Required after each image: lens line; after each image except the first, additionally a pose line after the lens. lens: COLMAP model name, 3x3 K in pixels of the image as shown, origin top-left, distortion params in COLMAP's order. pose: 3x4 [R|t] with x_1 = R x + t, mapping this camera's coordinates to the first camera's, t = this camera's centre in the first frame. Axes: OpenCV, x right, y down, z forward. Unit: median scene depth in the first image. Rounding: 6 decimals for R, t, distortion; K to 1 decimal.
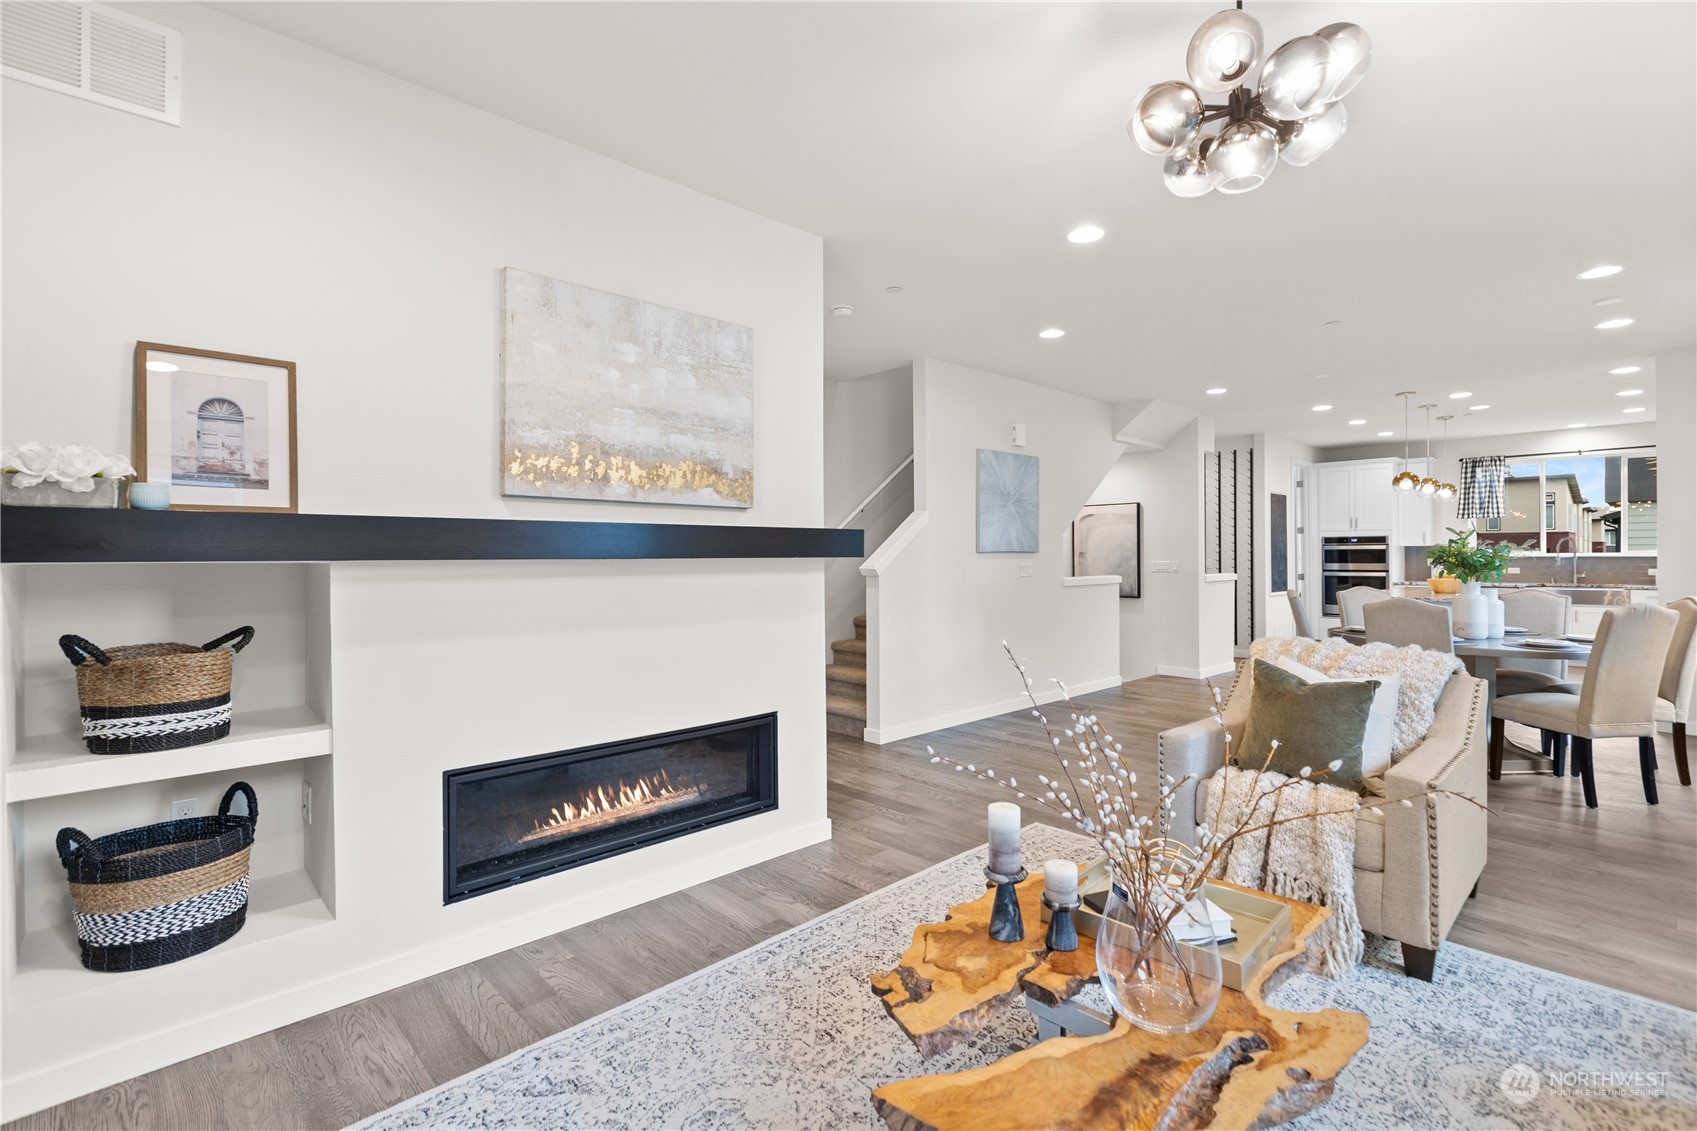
lens RADIAL K [[778.1, 0, 855.8], [0, 778.1, 551.2], [0, 0, 1]] dist [0.000304, 0.000642]
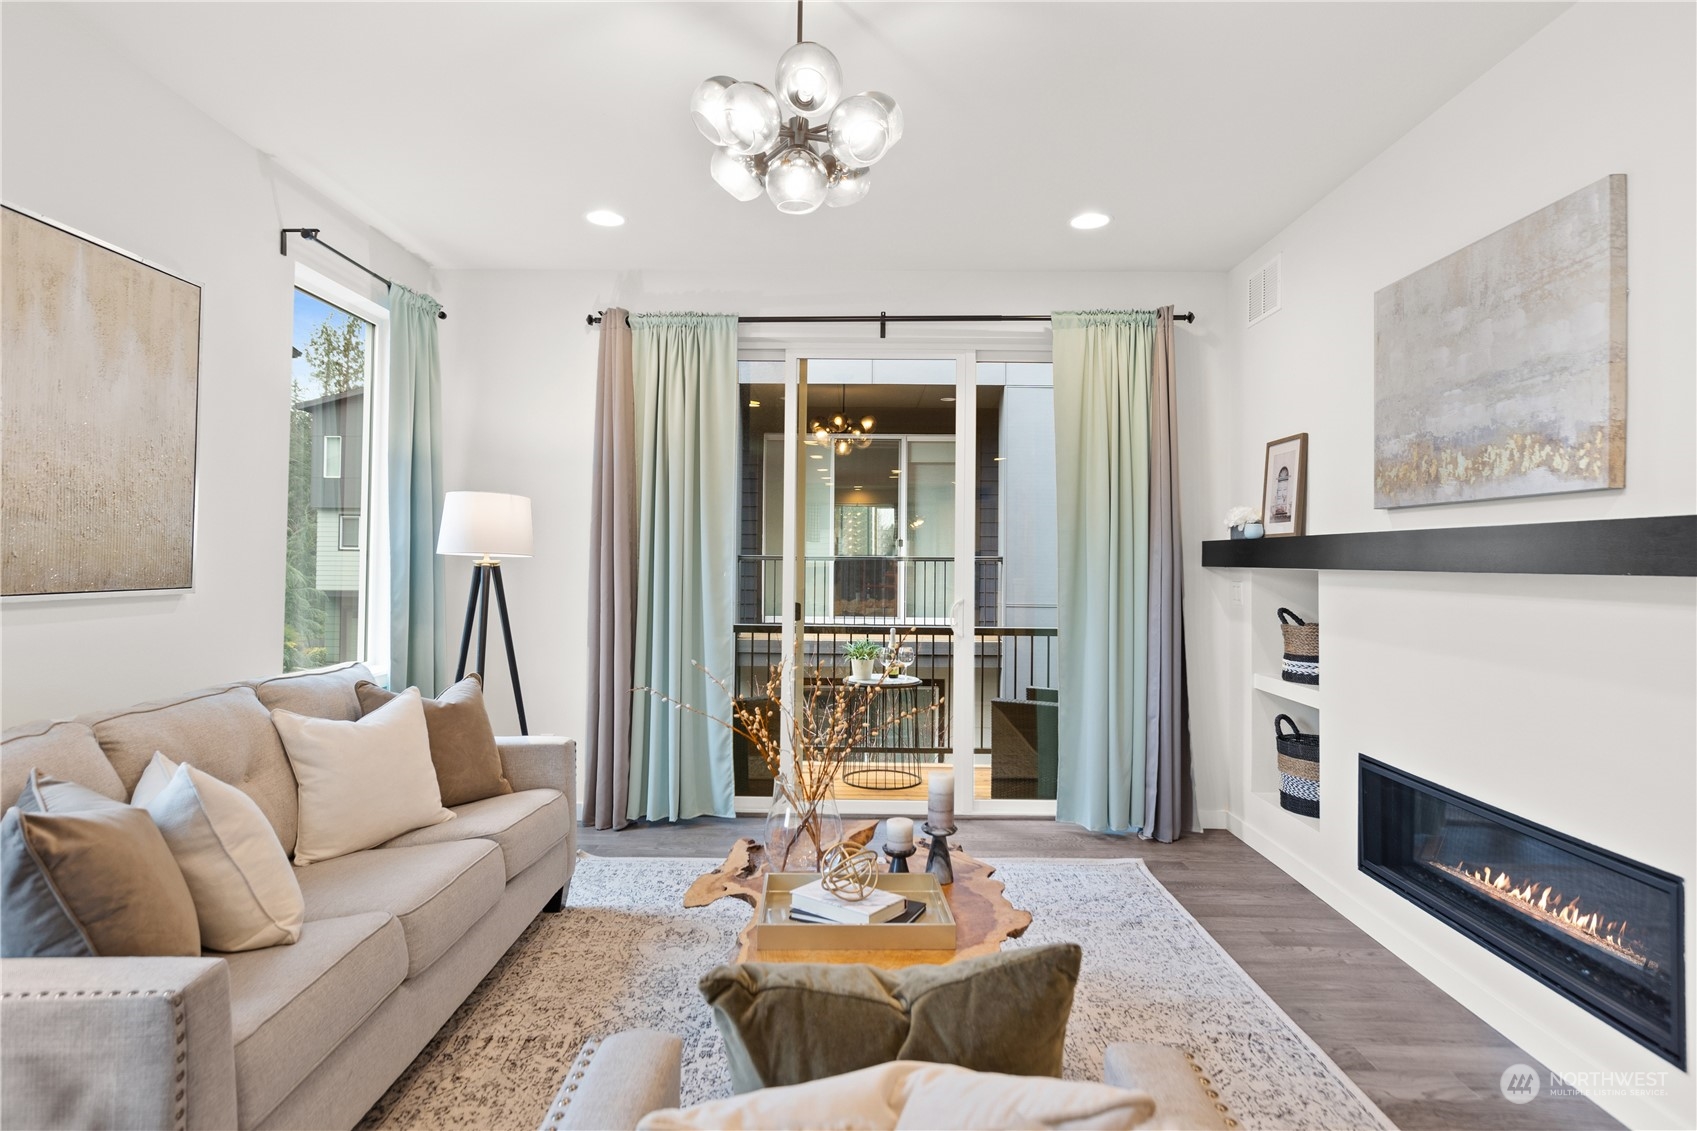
lens RADIAL K [[917.8, 0, 852.8], [0, 917.8, 542.1], [0, 0, 1]] dist [-0.000933, -0.000987]
pose [[-0.698107, -0.016959, -0.715792, 0.891714], [-0.003479, 0.999788, -0.020295, 0.000283], [0.715985, -0.011678, -0.698018, 1.294029]]
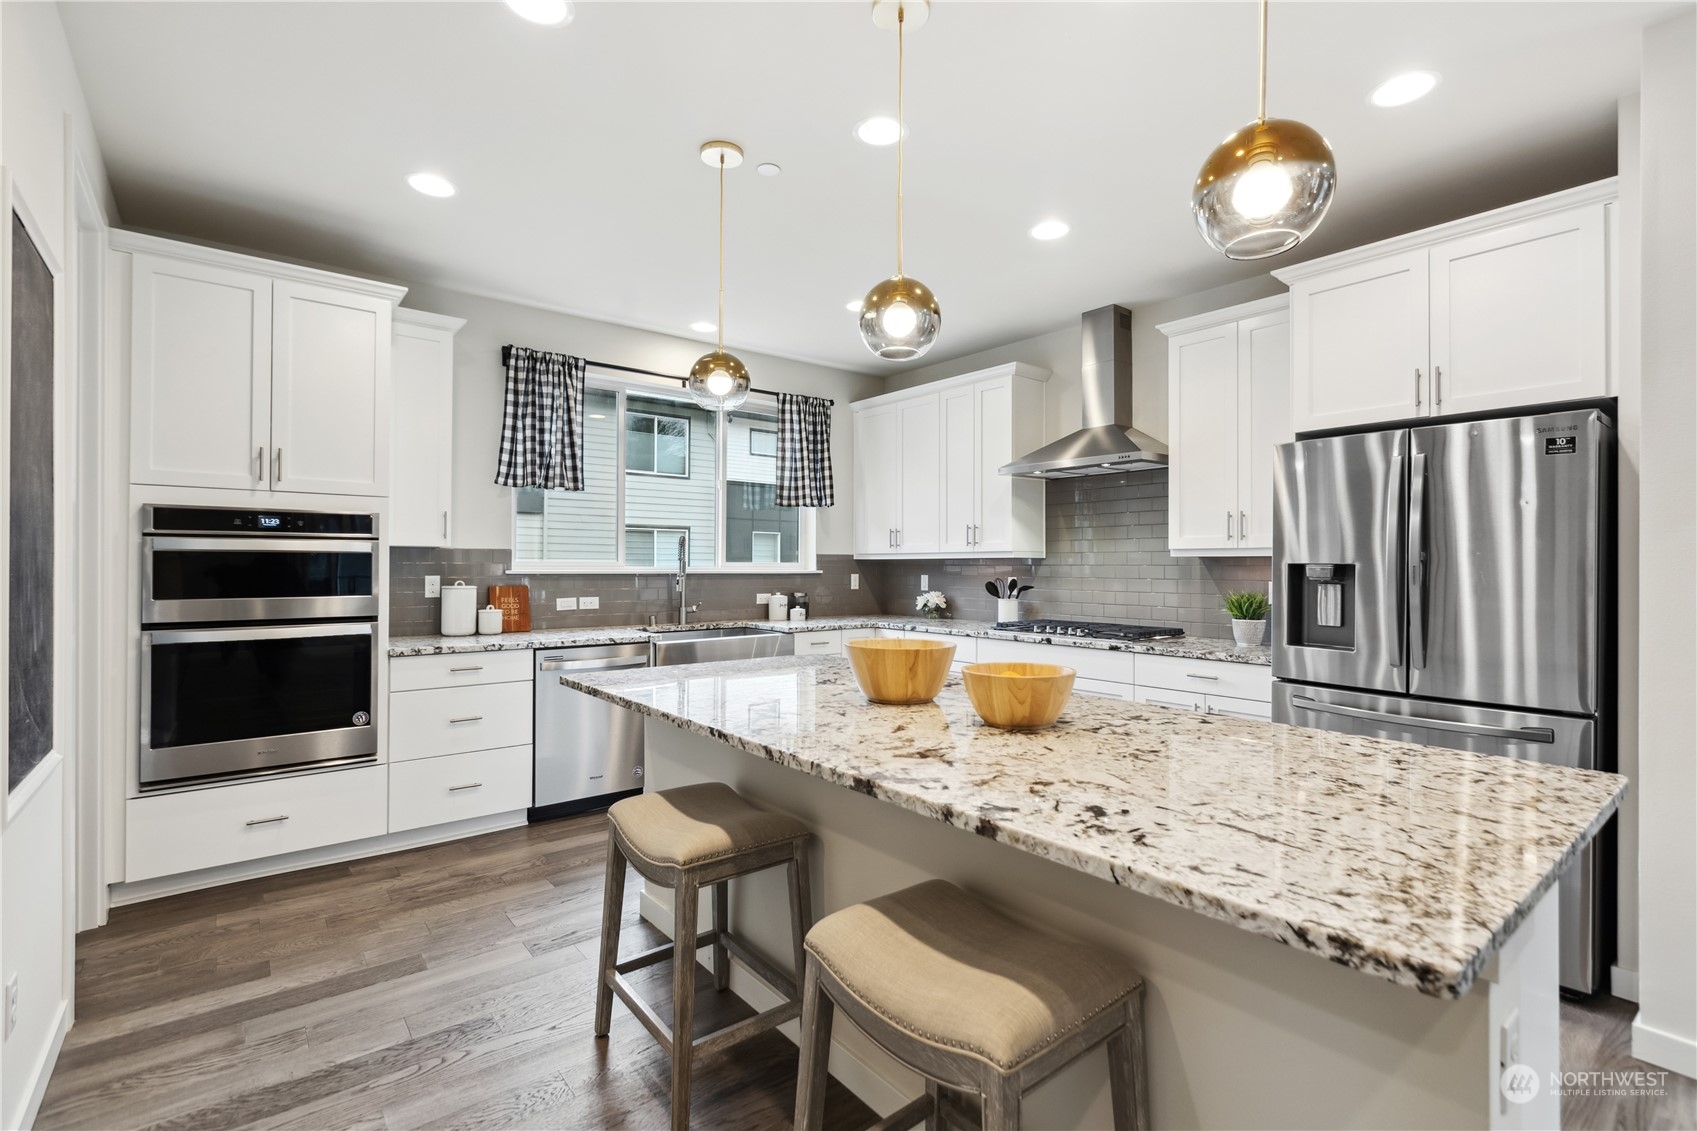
lens RADIAL K [[781.0, 0, 845.3], [0, 781.0, 555.9], [0, 0, 1]] dist [-0.001526, -0.000911]
pose [[0.092033, 0.015155, 0.995641, 1.363610], [-0.009513, 0.999852, -0.014340, 0.006381], [-0.995711, -0.008152, 0.092163, 2.858666]]
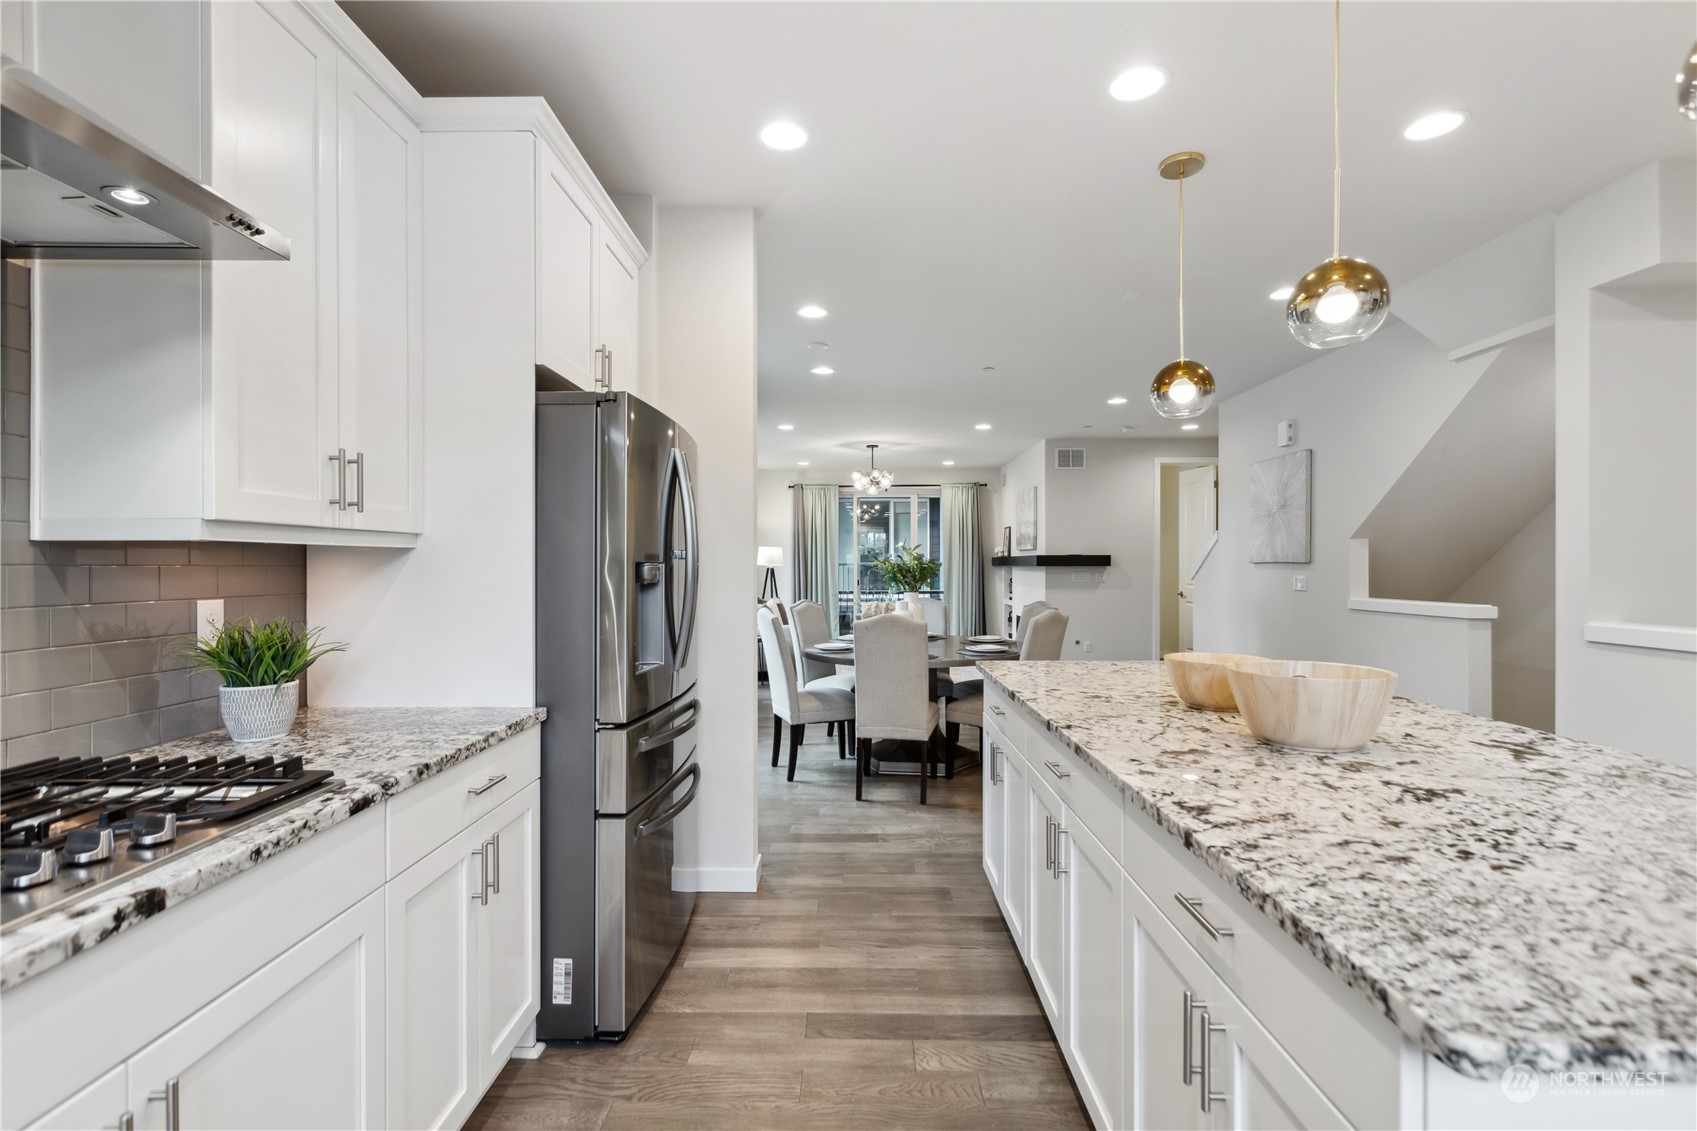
lens RADIAL K [[778.1, 0, 855.8], [0, 778.1, 551.2], [0, 0, 1]] dist [0.000304, 0.000642]
pose [[-0.690283, -0.003927, -0.723528, 2.915407], [0.010752, 0.999819, -0.015685, -0.010704], [0.723459, -0.018607, -0.690116, 3.035360]]
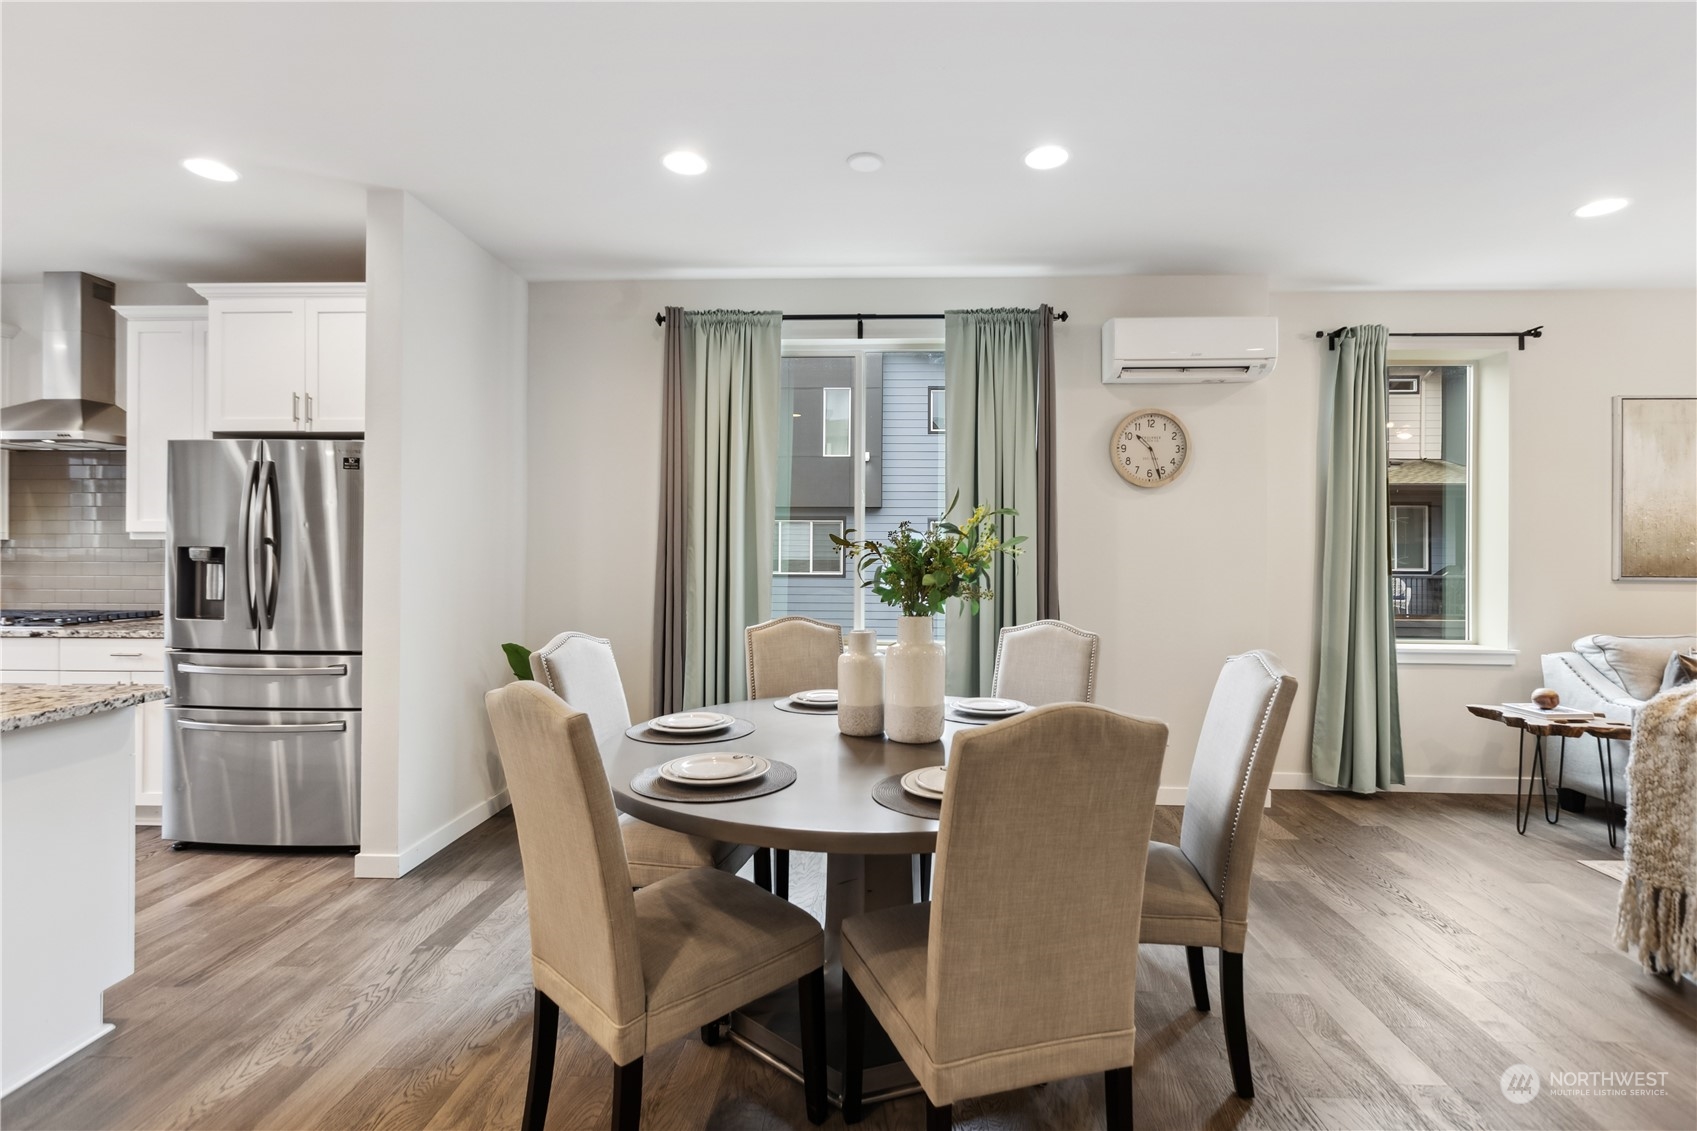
lens RADIAL K [[778.1, 0, 855.8], [0, 778.1, 551.2], [0, 0, 1]] dist [0.000304, 0.000642]
pose [[-0.695267, 0.000638, 0.718752, 0.862861], [-0.006332, 0.999955, -0.007012, 0.004566], [-0.718724, -0.009426, -0.695231, 2.418405]]
